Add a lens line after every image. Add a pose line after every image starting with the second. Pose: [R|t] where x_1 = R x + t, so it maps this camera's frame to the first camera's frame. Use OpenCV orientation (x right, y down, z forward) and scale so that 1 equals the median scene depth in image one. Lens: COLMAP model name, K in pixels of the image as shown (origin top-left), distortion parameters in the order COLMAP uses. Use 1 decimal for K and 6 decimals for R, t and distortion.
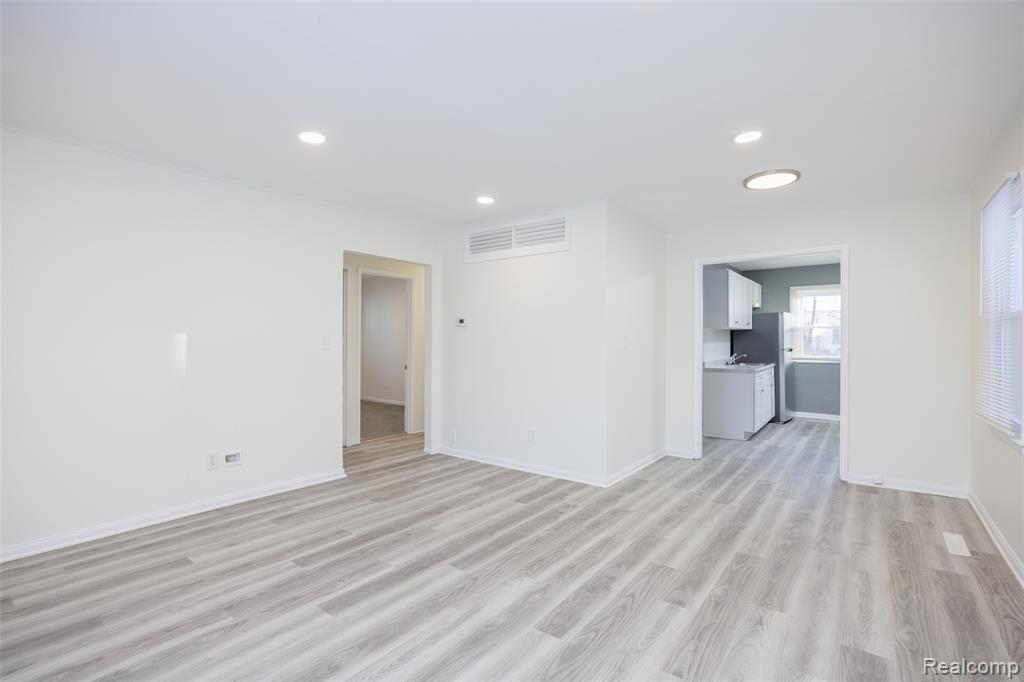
lens RADIAL K [[471.9, 0, 510.3], [0, 471.9, 340.7], [0, 0, 1]] dist [-0.003535, -0.001175]
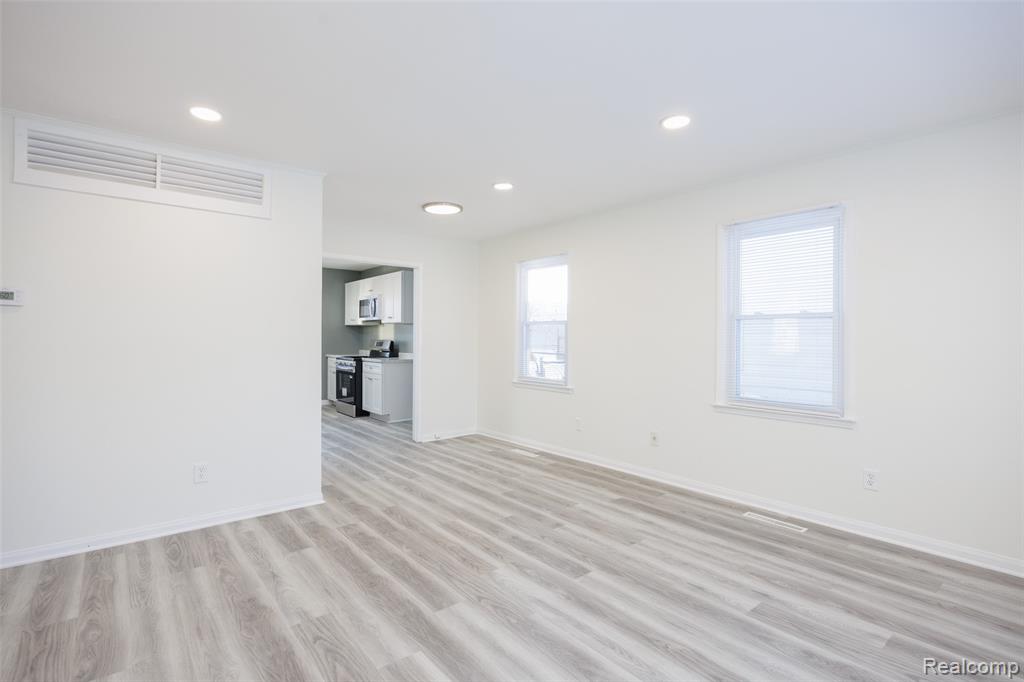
lens RADIAL K [[493.2, 0, 511.5], [0, 493.2, 334.7], [0, 0, 1]] dist [-0.002431, -0.001013]
pose [[0.227195, 0.006421, 0.973828, -0.799224], [-0.005806, 0.999969, -0.005239, 0.000178], [-0.973832, -0.004463, 0.227226, 0.584242]]
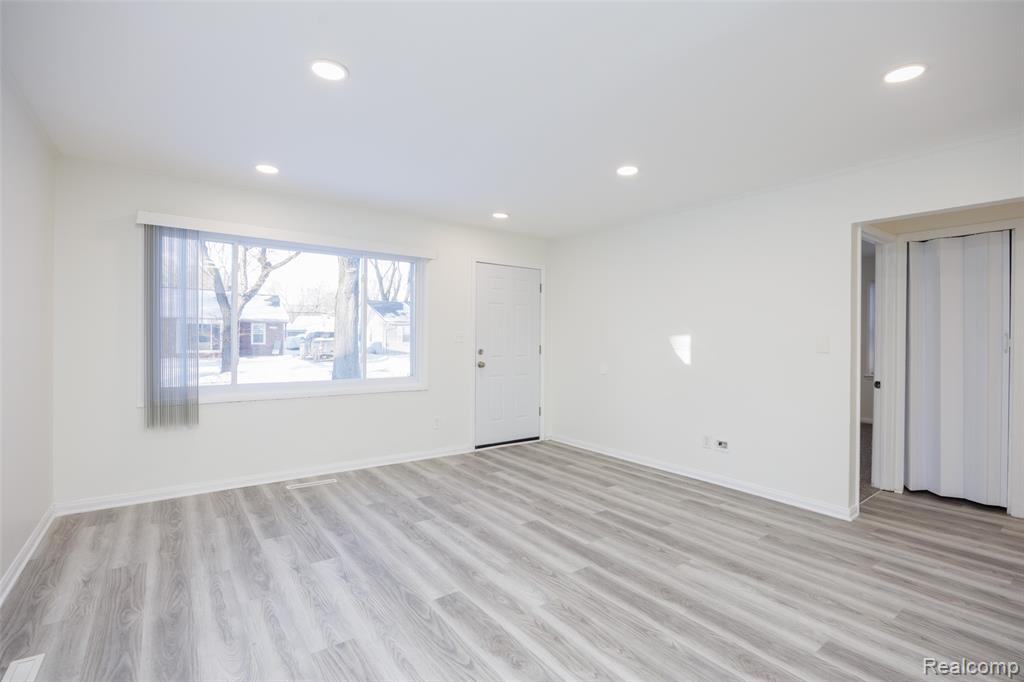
lens RADIAL K [[471.9, 0, 512.8], [0, 471.9, 343.5], [0, 0, 1]] dist [-0.003535, -0.001175]
pose [[-0.273263, 0.005193, -0.961925, 0.735186], [-0.007579, 0.999943, 0.007552, 0.001748], [0.961910, 0.009354, -0.273208, 0.953588]]
